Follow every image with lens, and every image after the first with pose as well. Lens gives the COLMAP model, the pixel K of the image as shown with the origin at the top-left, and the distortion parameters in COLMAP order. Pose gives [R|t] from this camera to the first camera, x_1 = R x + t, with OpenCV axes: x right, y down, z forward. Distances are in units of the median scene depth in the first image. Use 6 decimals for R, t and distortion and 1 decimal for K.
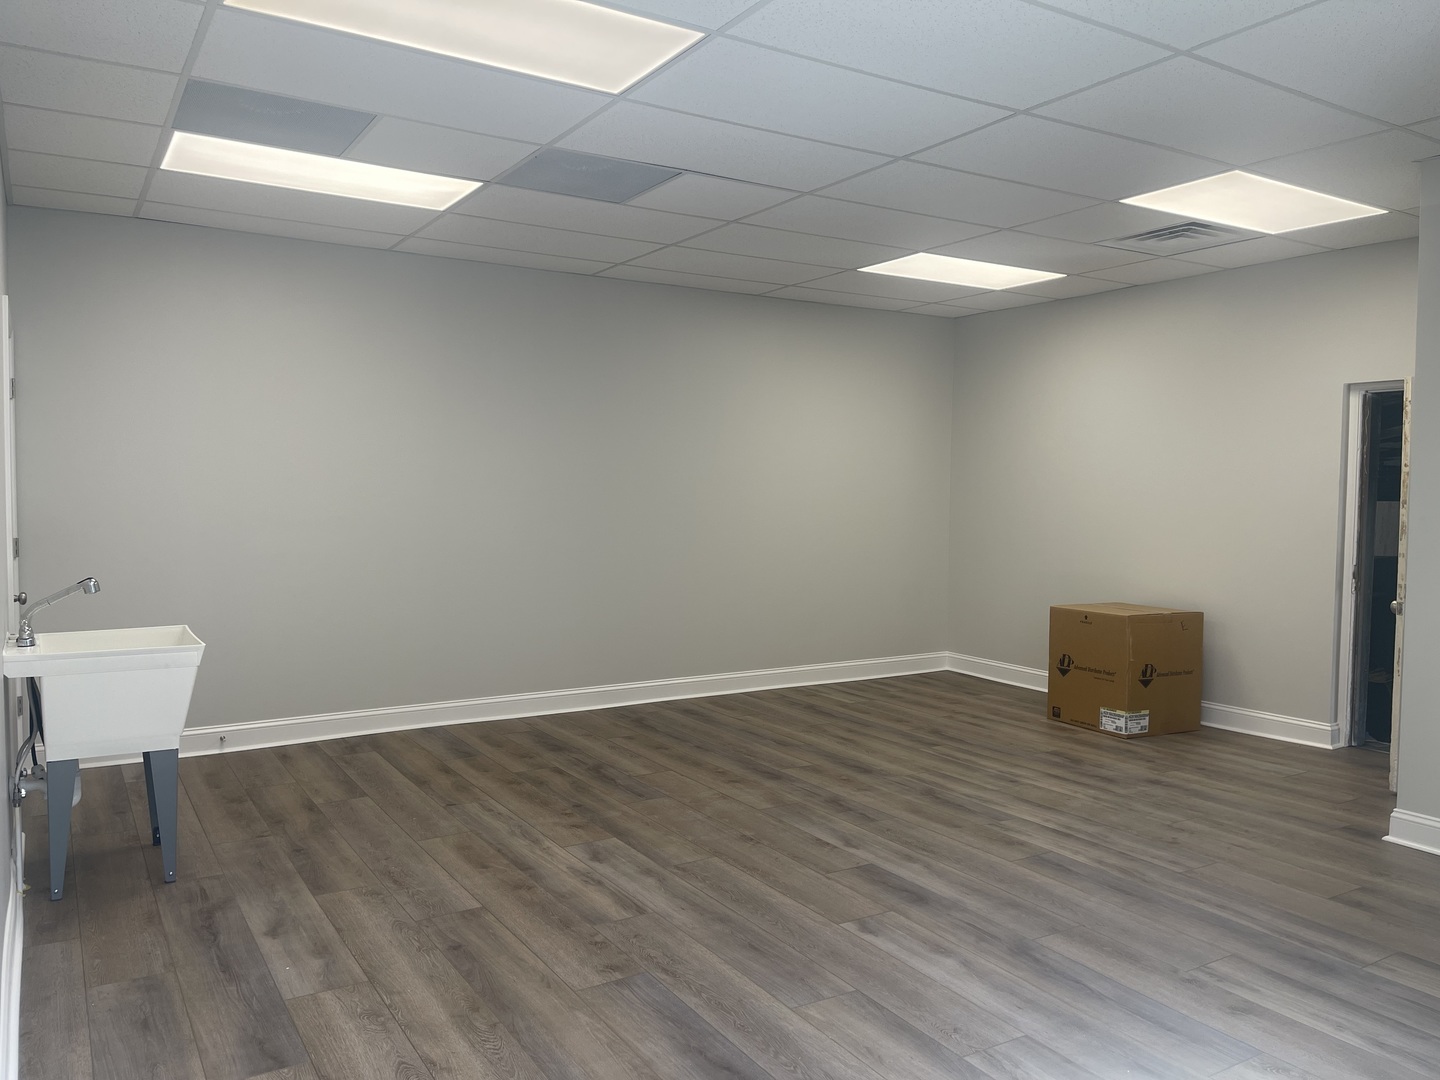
lens RADIAL K [[1041.2, 0, 720.0], [0, 1041.2, 540.0], [0, 0, 1]] dist [0.007291, -0.076206]
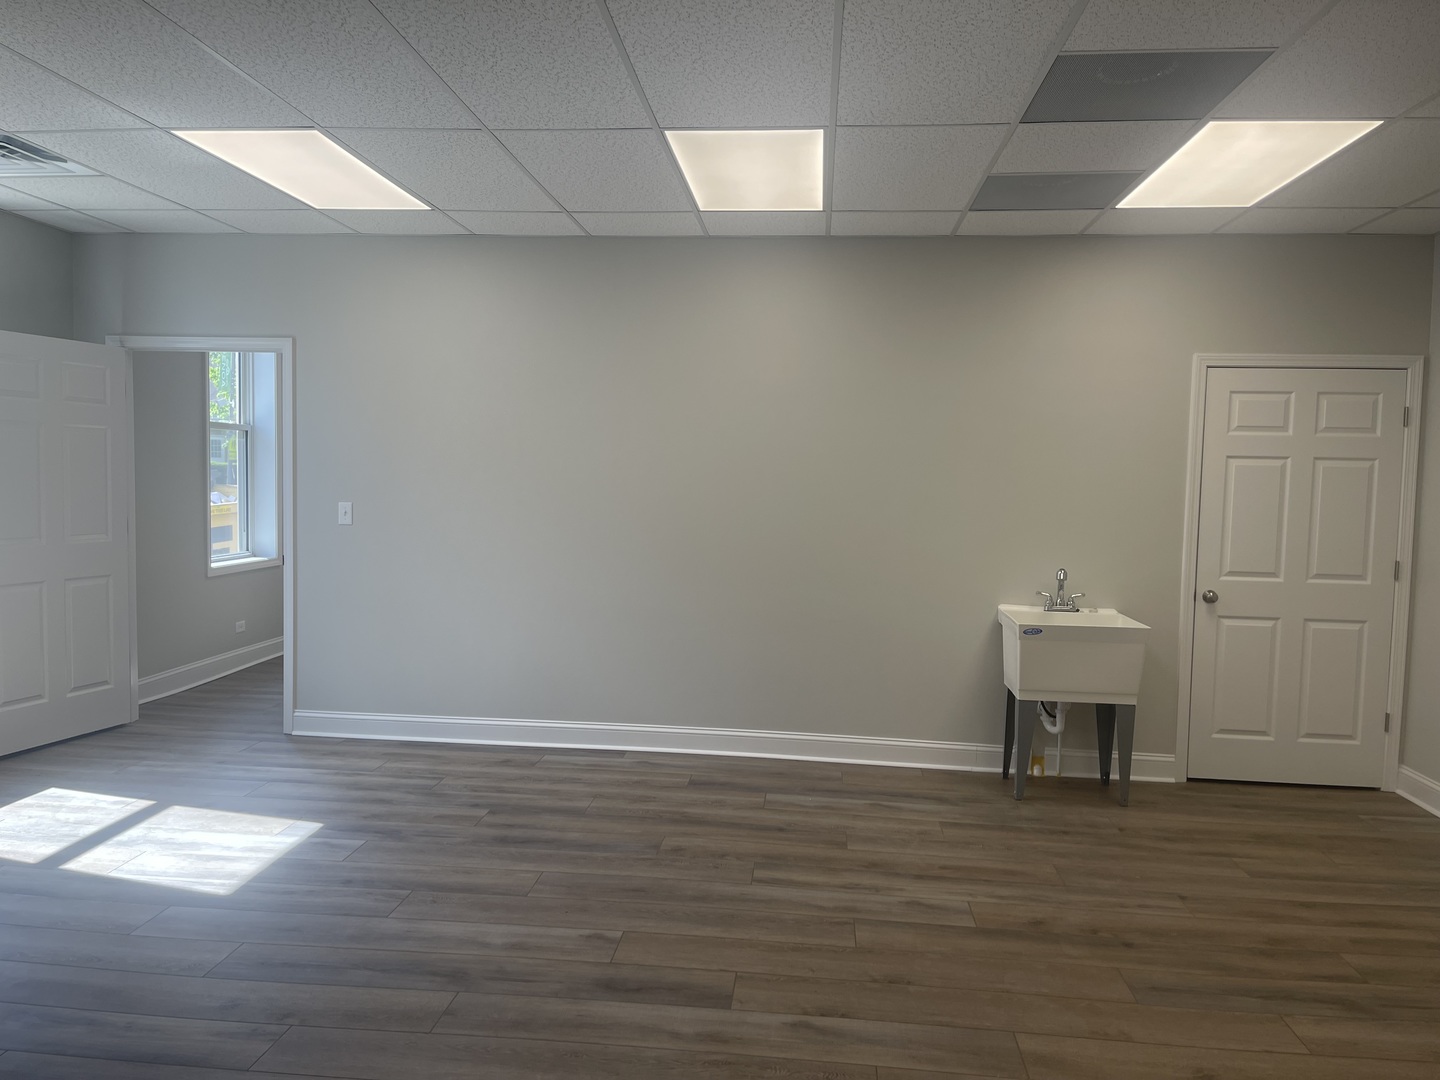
lens RADIAL K [[1041.2, 0, 720.0], [0, 1041.2, 540.0], [0, 0, 1]] dist [0.007291, -0.076206]
pose [[-0.574976, 0.034099, -0.817460, 0.796725], [-0.077086, 0.992429, 0.095617, -0.100893], [0.814531, 0.117992, -0.567994, 1.466856]]
